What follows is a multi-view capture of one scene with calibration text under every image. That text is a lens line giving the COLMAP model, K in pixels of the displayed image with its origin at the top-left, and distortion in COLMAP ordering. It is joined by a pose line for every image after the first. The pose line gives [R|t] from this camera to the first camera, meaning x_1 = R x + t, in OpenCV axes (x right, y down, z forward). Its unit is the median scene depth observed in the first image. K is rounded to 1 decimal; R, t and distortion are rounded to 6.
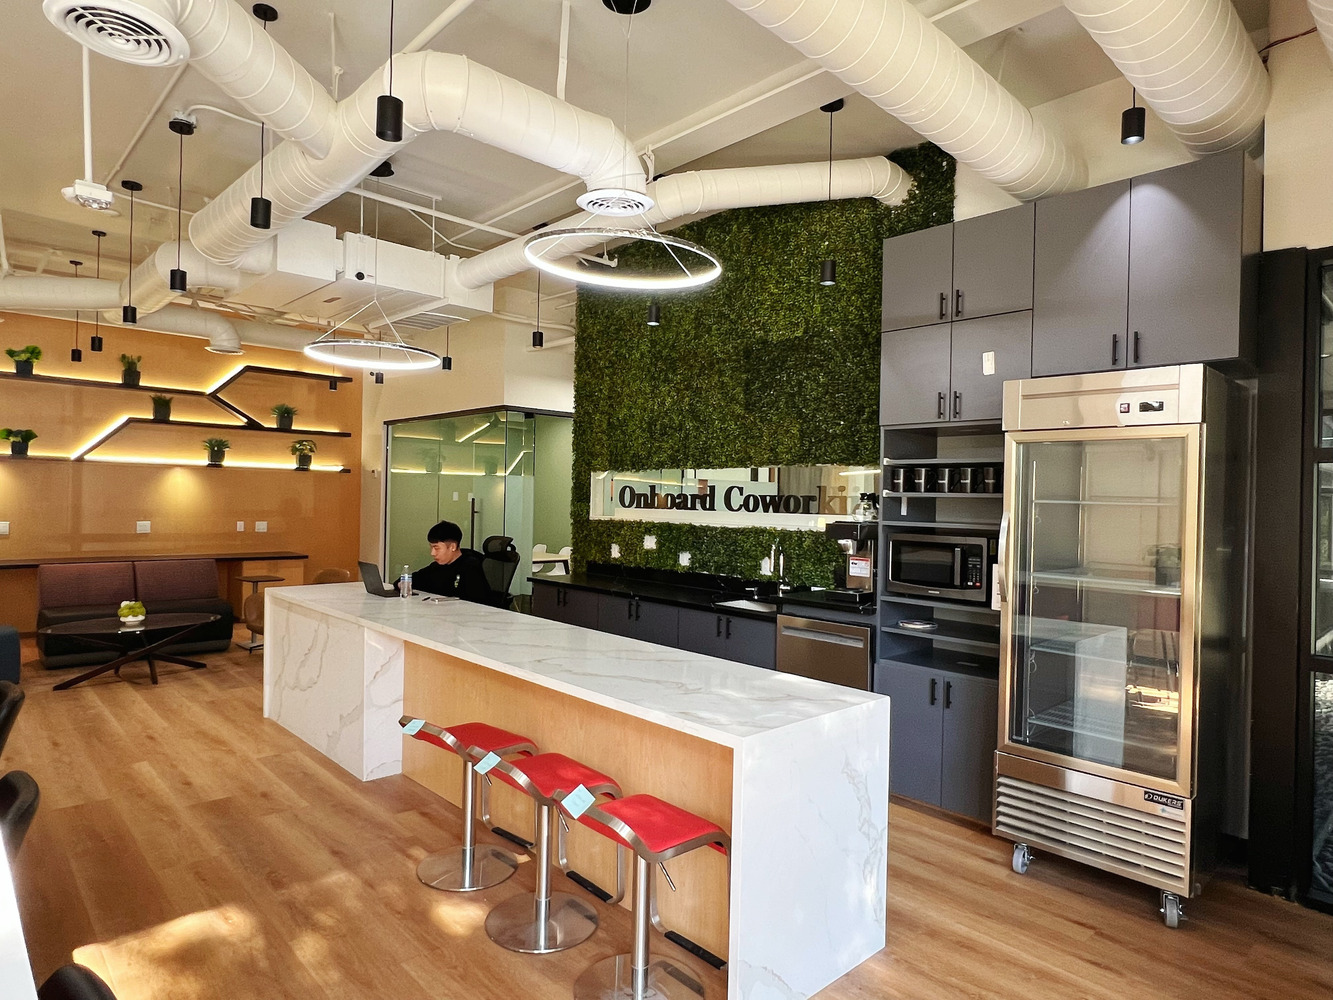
lens RADIAL K [[796.4, 0, 662.0], [0, 796.4, 501.3], [0, 0, 1]] dist [-0.001158, -0.000859]
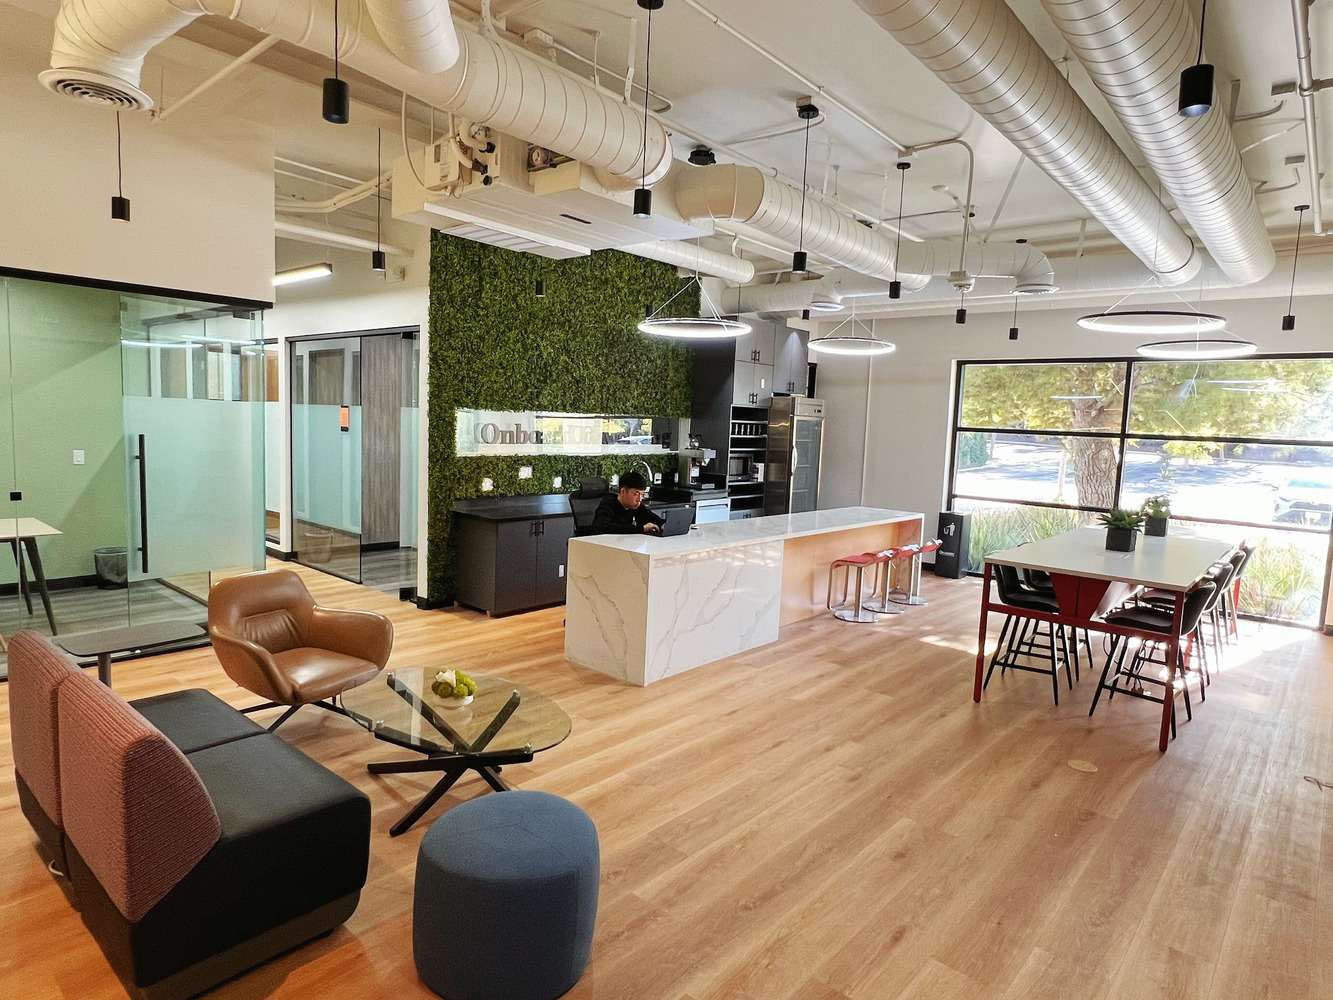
lens RADIAL K [[796.4, 0, 661.9], [0, 796.4, 497.4], [0, 0, 1]] dist [-0.001158, -0.000859]
pose [[-0.098909, -0.127732, 0.986865, -1.580382], [-0.035362, 0.991552, 0.124794, -0.087261], [-0.994468, -0.022554, -0.102591, 1.200126]]
